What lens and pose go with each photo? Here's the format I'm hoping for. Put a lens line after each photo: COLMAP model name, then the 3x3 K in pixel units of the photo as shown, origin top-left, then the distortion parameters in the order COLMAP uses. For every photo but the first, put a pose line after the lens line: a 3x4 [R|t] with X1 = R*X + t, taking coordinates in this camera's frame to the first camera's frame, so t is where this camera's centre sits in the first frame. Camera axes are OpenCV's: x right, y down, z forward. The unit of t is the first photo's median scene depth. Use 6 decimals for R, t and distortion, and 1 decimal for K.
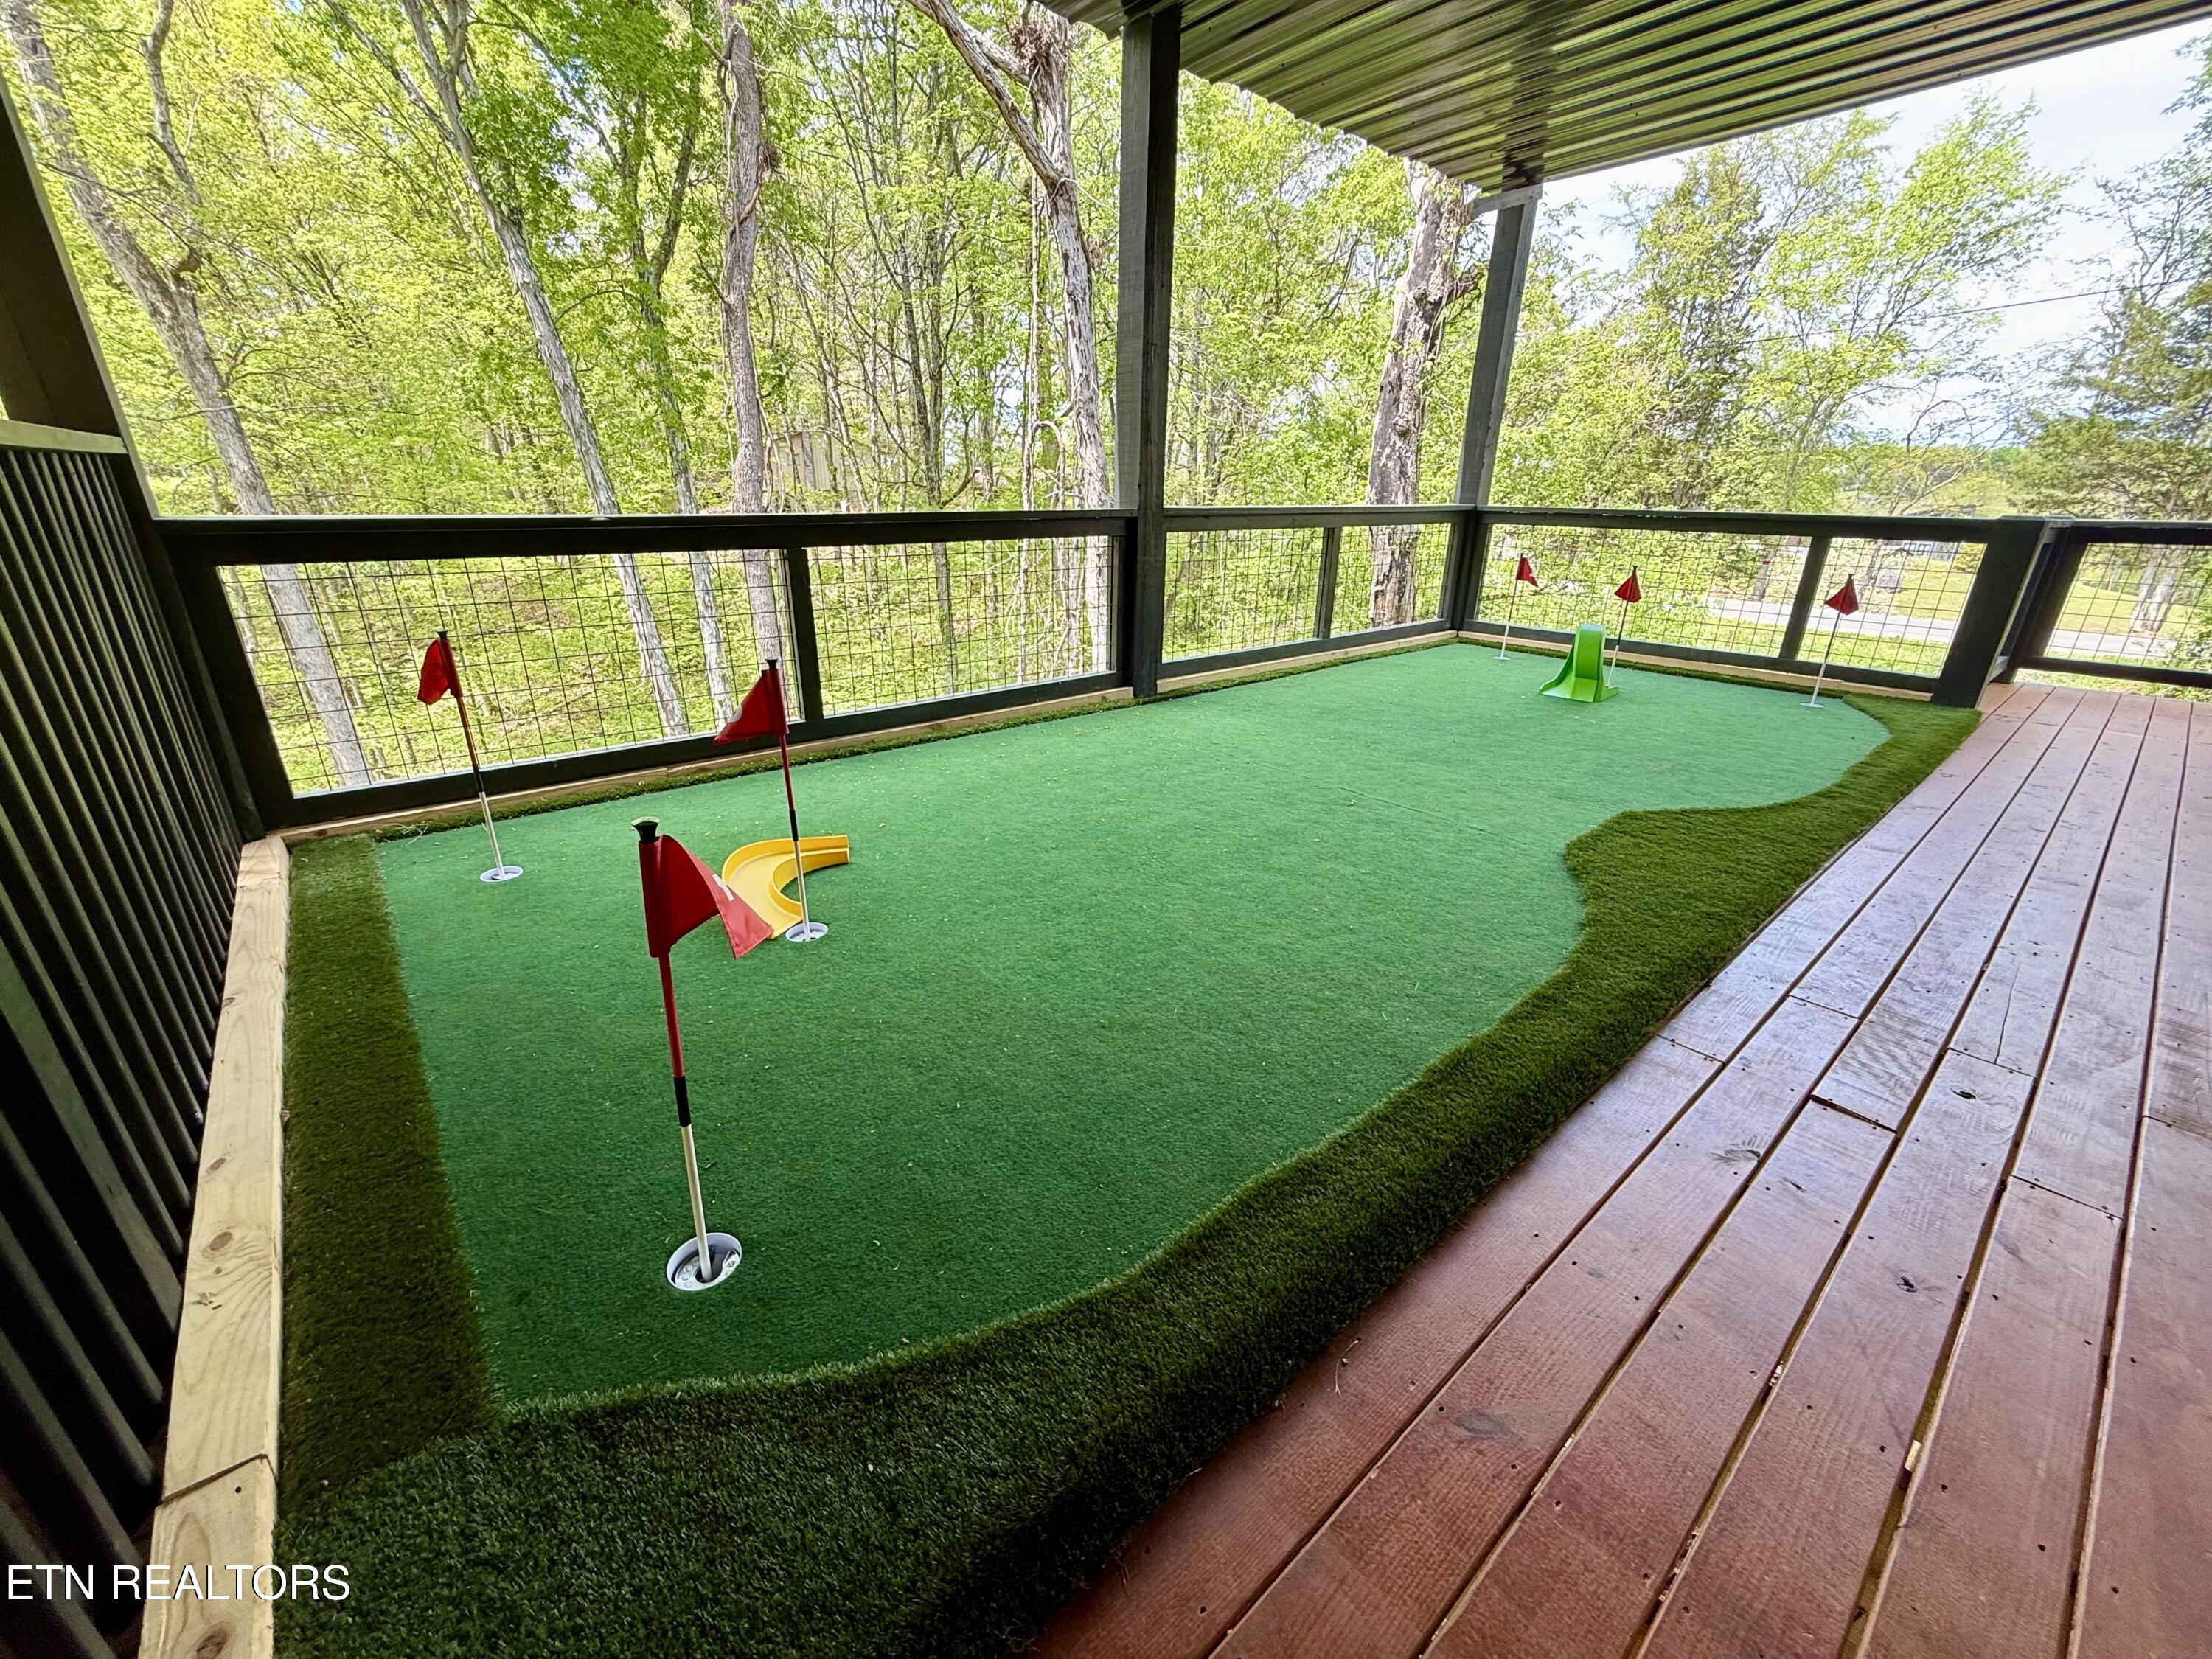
lens RADIAL K [[880.0, 0, 1146.3], [0, 880.0, 839.0], [0, 0, 1]] dist [-0.000235, -0.000076]
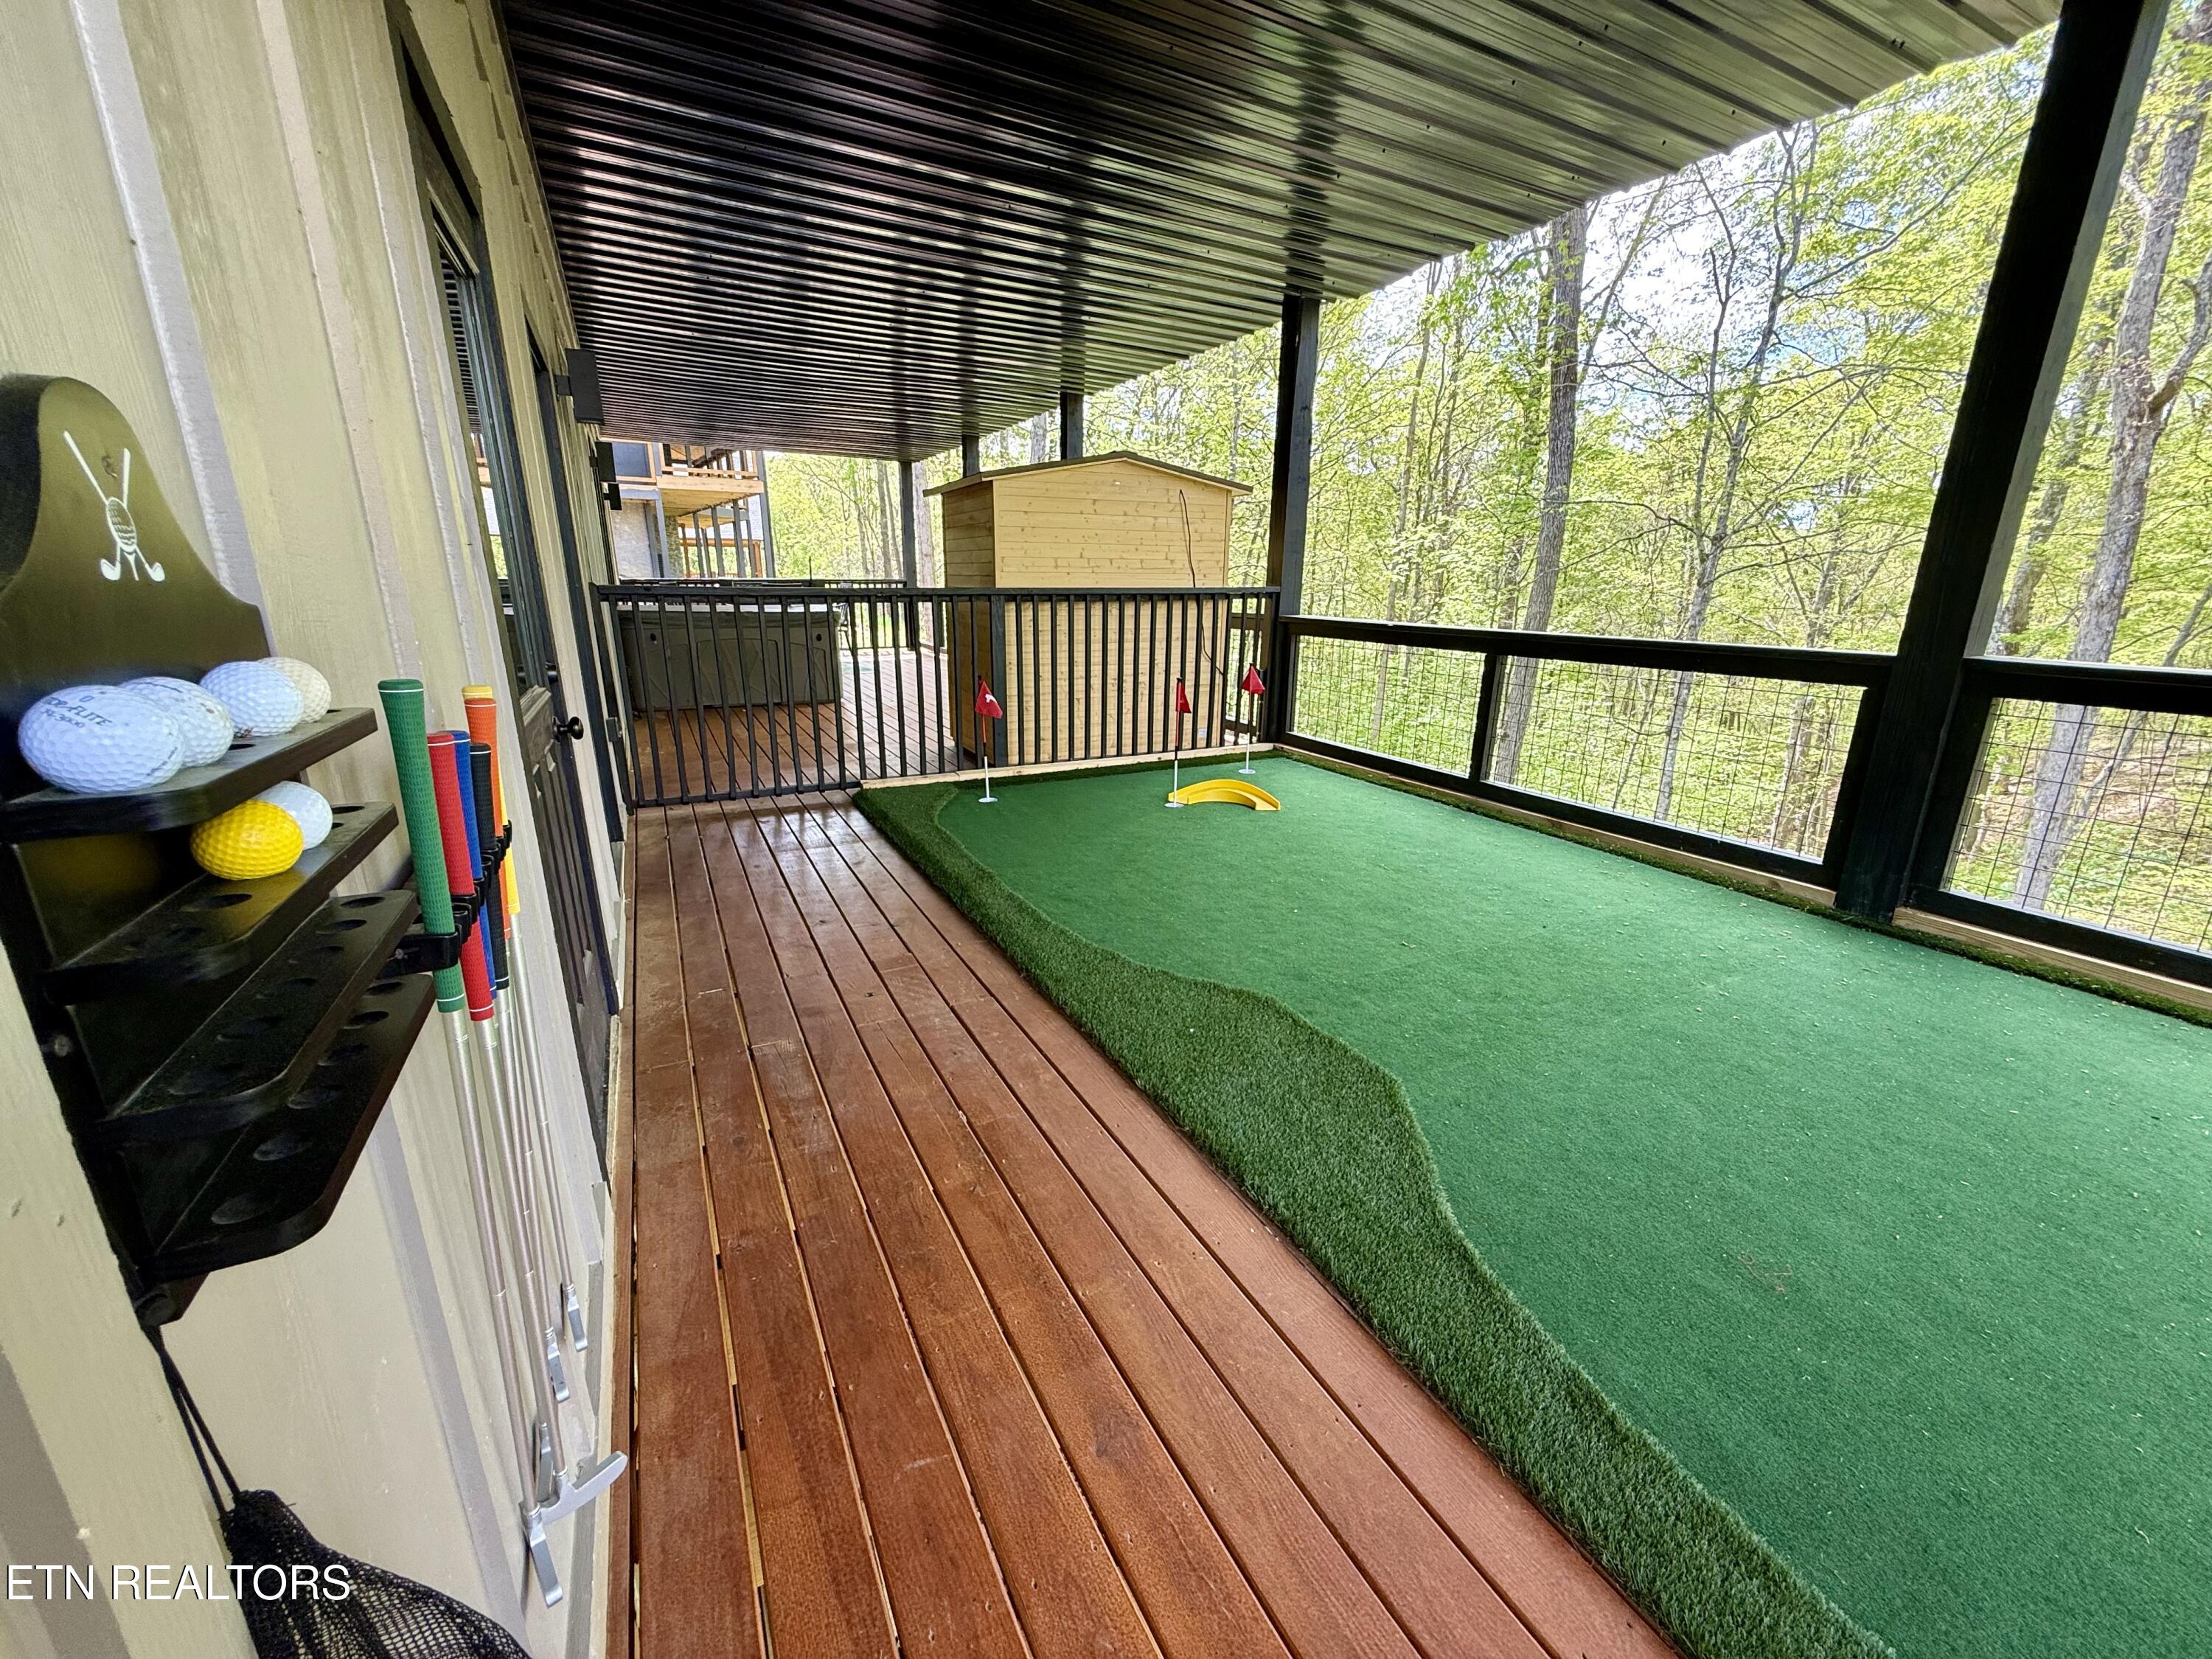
lens RADIAL K [[877.3, 0, 1106.0], [0, 877.3, 829.5], [0, 0, 1]] dist [0.001555, 0.000146]
pose [[-0.225895, 0.248996, -0.941792, 0.833156], [-0.387806, 0.863885, 0.321416, -0.230677], [0.893632, 0.437839, -0.098585, 0.552523]]
